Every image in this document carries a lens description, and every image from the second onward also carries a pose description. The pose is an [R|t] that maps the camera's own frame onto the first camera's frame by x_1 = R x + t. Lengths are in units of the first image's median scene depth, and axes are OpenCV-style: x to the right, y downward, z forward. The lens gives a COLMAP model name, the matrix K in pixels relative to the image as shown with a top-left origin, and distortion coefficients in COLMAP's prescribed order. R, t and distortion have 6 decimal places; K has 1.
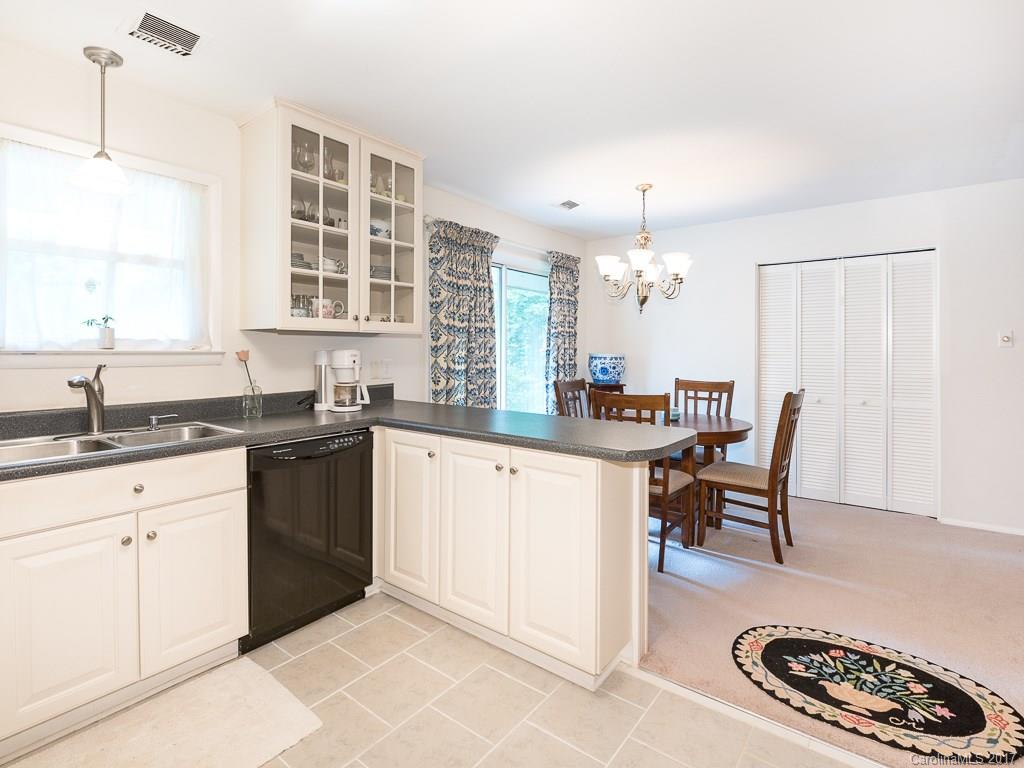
lens RADIAL K [[535.8, 0, 480.6], [0, 535.8, 347.7], [0, 0, 1]] dist [-0.004961, -0.000082]
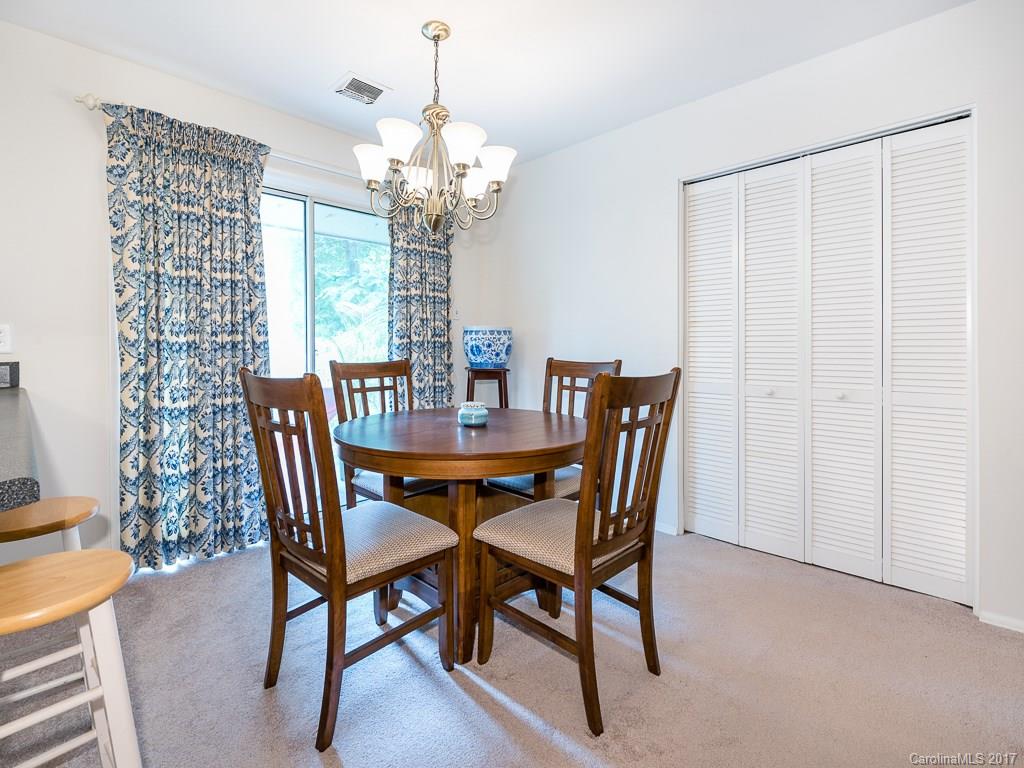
lens RADIAL K [[486.5, 0, 513.9], [0, 486.5, 348.4], [0, 0, 1]] dist [-0.003639, -0.000972]
pose [[0.995839, -0.004877, -0.090999, 0.605890], [0.005532, 0.999961, 0.006944, 0.066091], [0.090961, -0.007419, 0.995827, 0.649794]]
